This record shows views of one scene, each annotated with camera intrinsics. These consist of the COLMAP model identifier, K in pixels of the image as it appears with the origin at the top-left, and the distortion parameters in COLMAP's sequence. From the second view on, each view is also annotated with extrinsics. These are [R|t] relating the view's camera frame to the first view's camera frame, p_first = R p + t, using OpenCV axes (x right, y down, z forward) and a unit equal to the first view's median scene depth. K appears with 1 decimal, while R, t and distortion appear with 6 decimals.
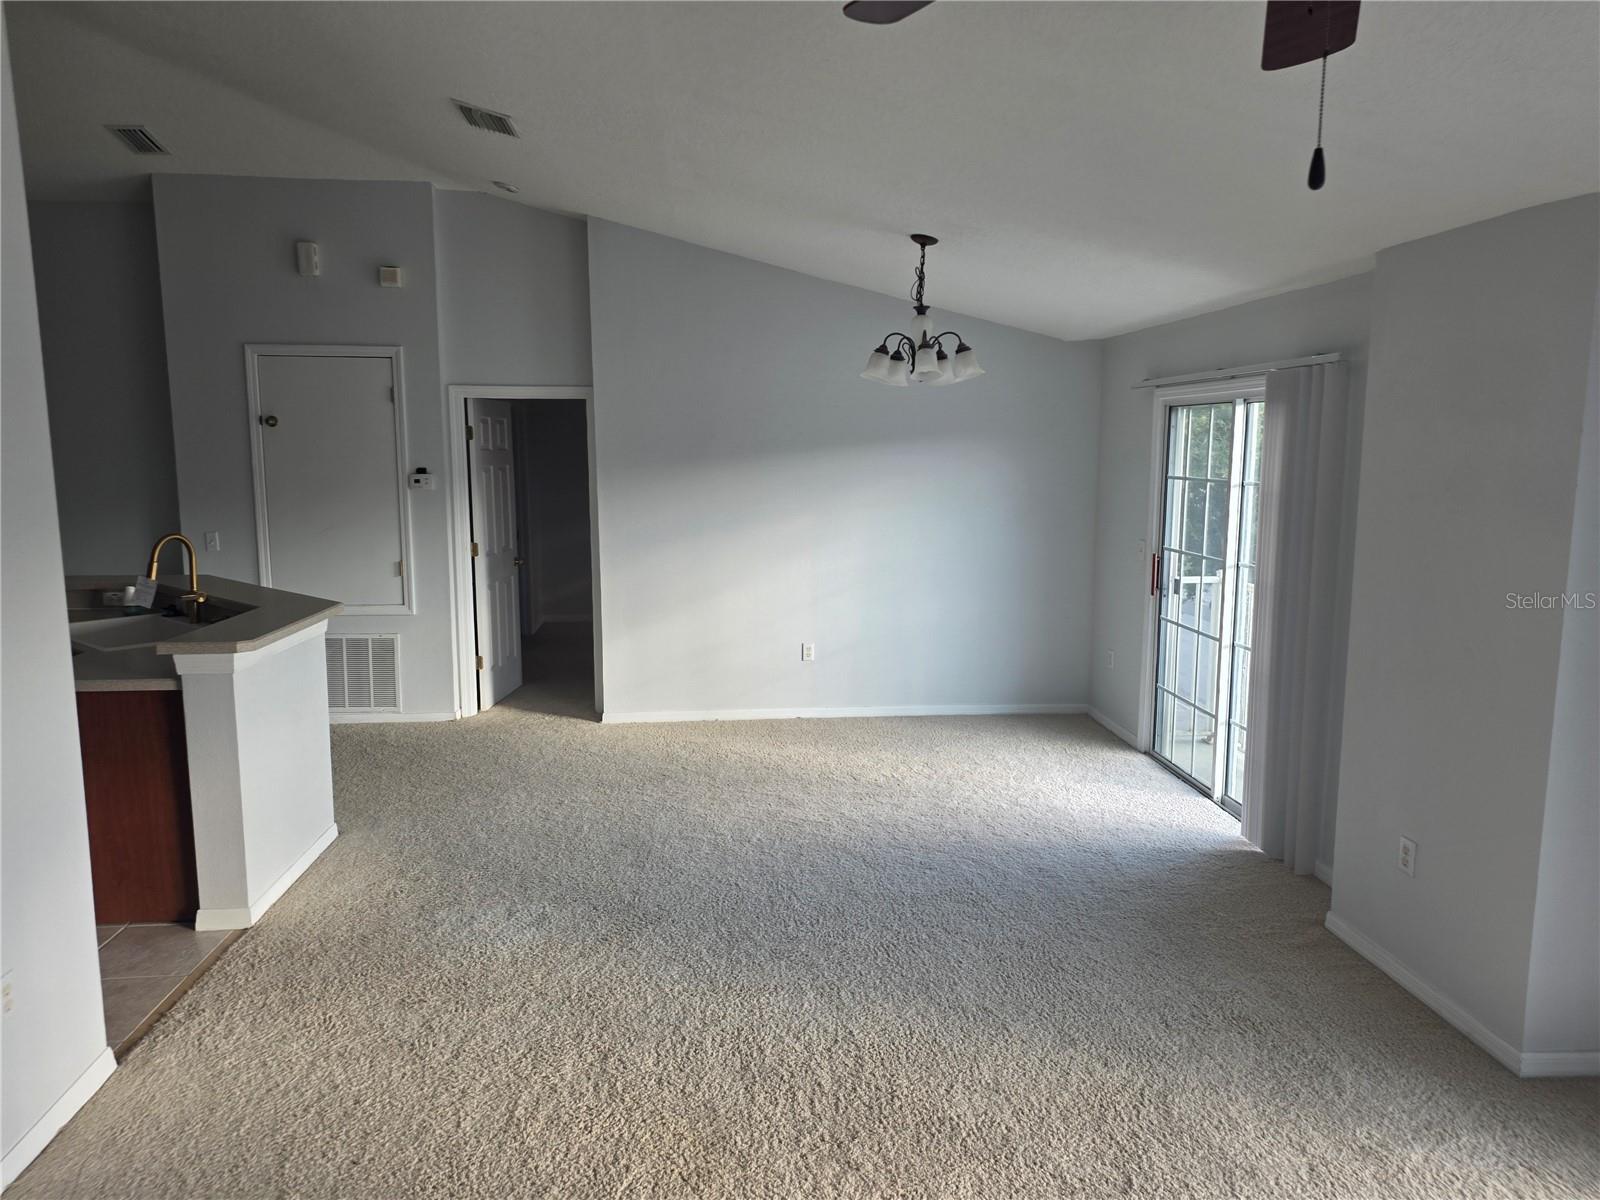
lens RADIAL K [[1071.6, 0, 769.1], [0, 1071.6, 577.0], [0, 0, 1]] dist [0.077314, -0.056730]
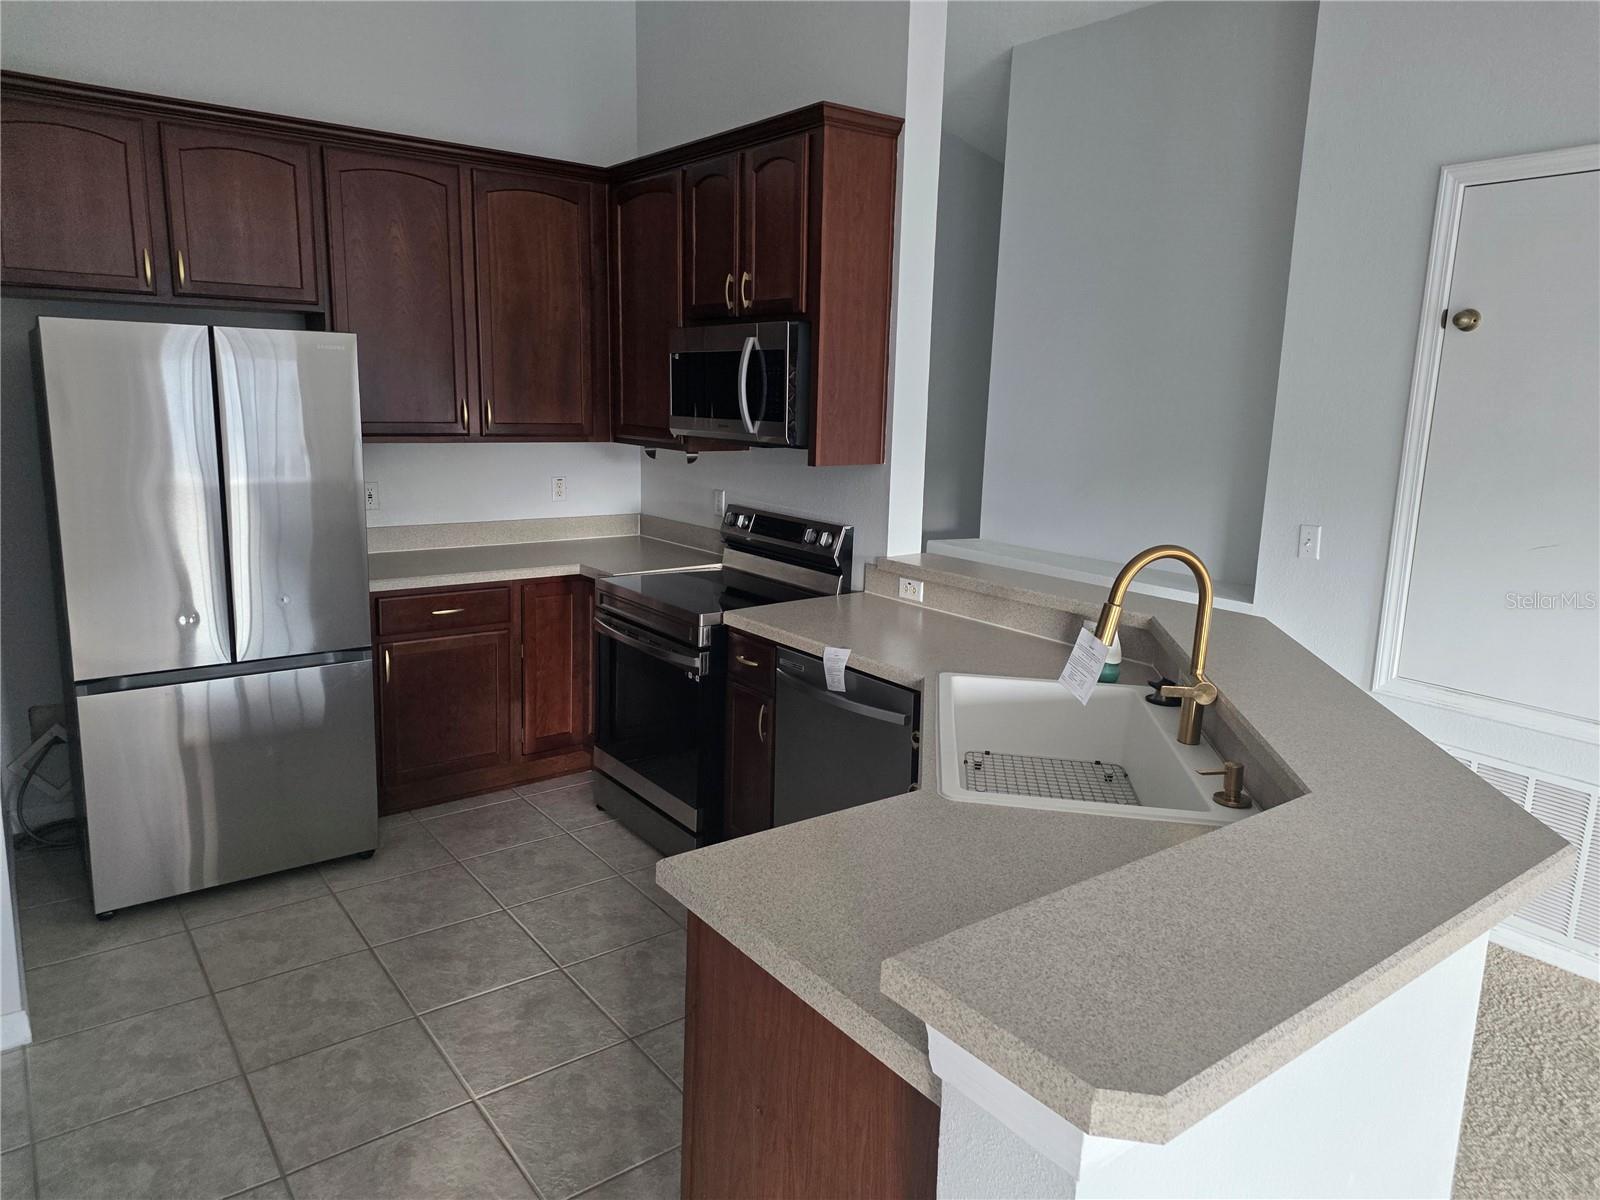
lens RADIAL K [[1071.6, 0, 796.3], [0, 1071.6, 571.0], [0, 0, 1]] dist [0.077314, -0.056730]
pose [[0.558434, 0.153812, -0.815165, -0.203732], [-0.127956, 0.986871, 0.098554, -0.040150], [0.819621, 0.049270, 0.570784, 0.471171]]
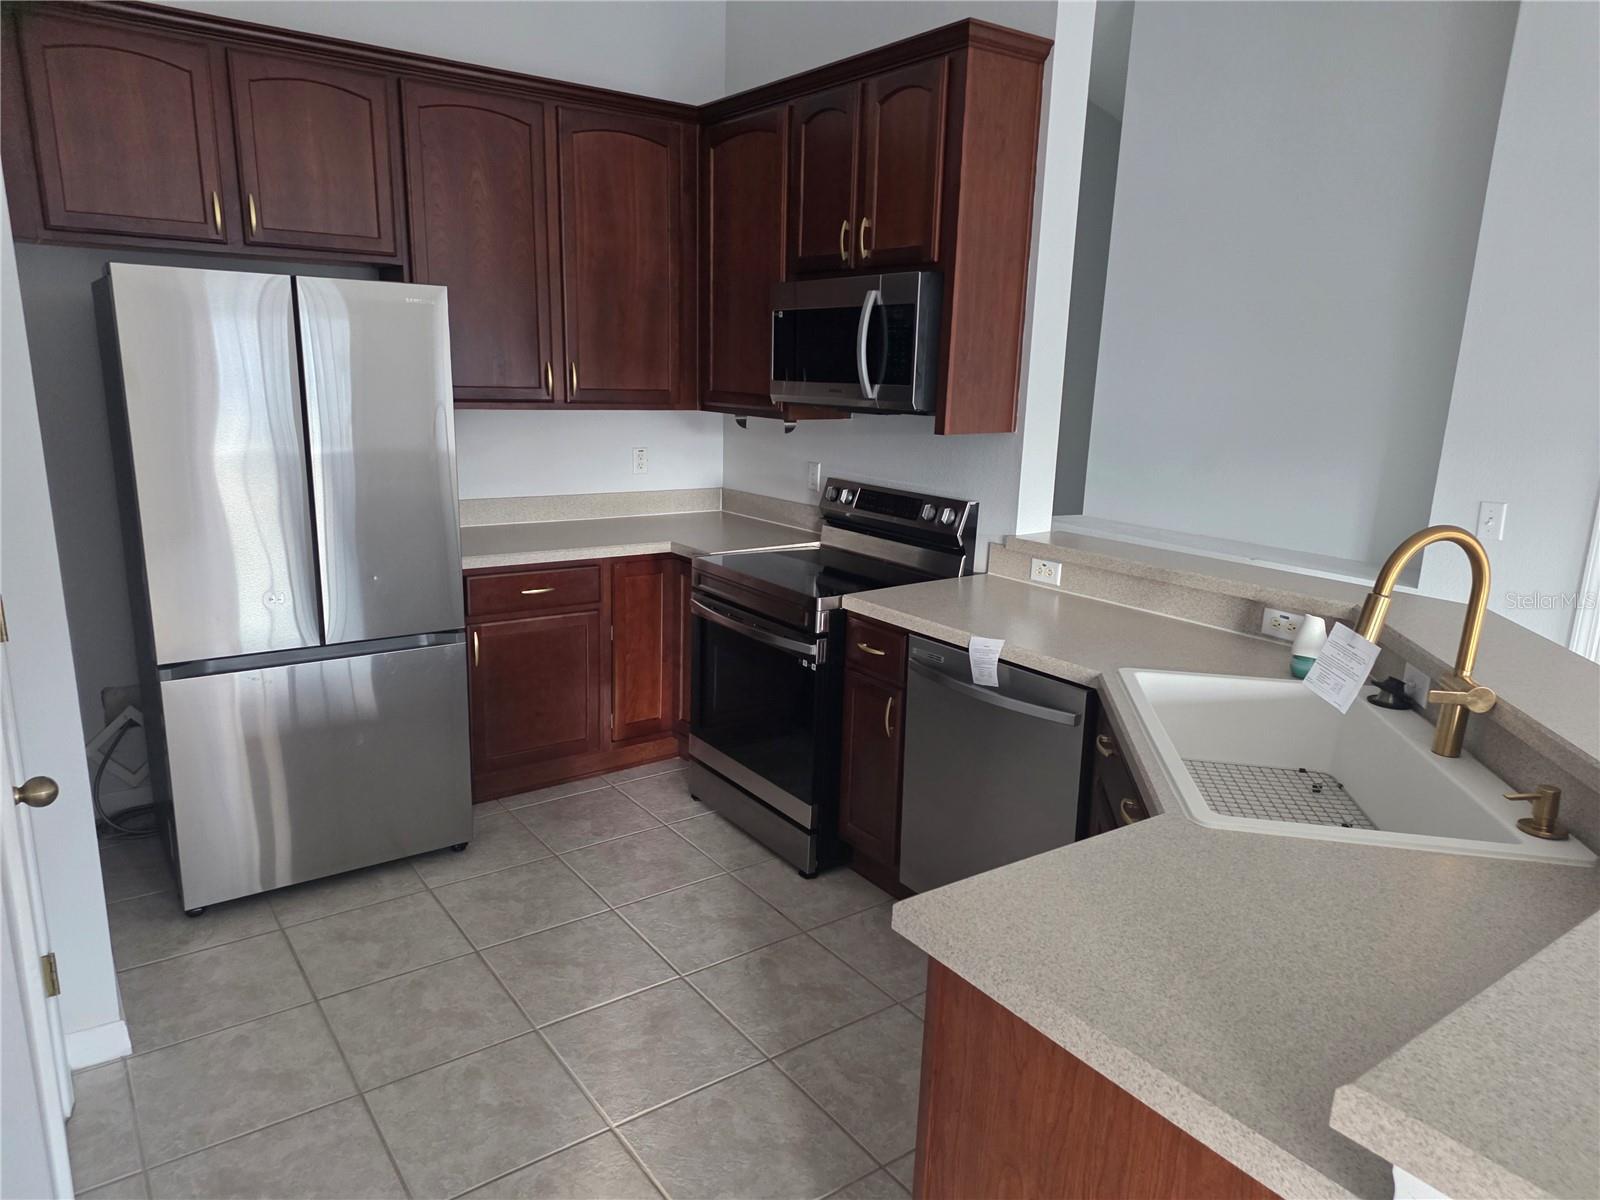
lens RADIAL K [[1071.6, 0, 798.1], [0, 1071.6, 601.5], [0, 0, 1]] dist [0.077314, -0.056730]
pose [[0.541798, 0.200354, -0.816280, -0.267187], [-0.131728, 0.979413, 0.152962, -0.031909], [0.830122, 0.024652, 0.557037, 0.456325]]
